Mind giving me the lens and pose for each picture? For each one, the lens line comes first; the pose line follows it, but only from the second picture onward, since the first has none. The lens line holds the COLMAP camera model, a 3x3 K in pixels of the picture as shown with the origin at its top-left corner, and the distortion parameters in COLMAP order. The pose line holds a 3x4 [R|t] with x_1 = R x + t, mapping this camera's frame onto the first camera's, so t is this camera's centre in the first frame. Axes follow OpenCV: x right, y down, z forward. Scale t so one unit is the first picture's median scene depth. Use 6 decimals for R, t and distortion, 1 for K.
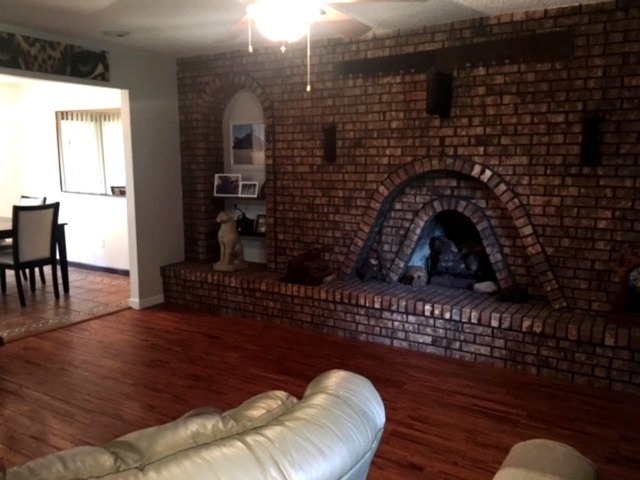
lens RADIAL K [[555.4, 0, 318.0], [0, 555.4, 241.2], [0, 0, 1]] dist [0.052523, -0.082583]
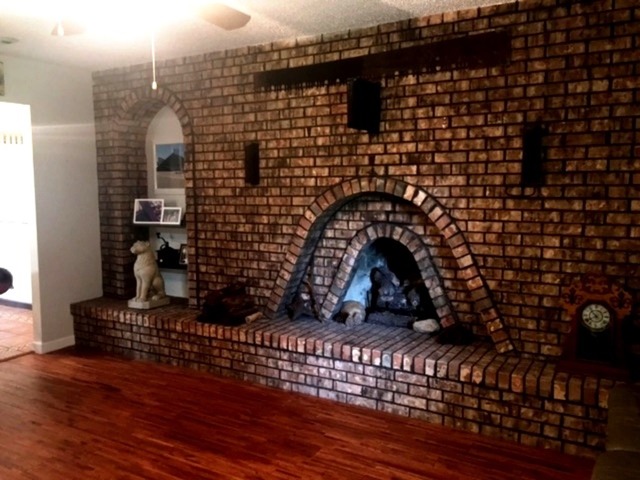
lens RADIAL K [[555.4, 0, 320.1], [0, 555.4, 240.1], [0, 0, 1]] dist [0.052523, -0.082583]
pose [[0.999677, -0.008329, 0.024029, 0.117837], [0.009475, 0.998803, -0.047985, -0.011662], [-0.023601, 0.048197, 0.998559, 0.132431]]
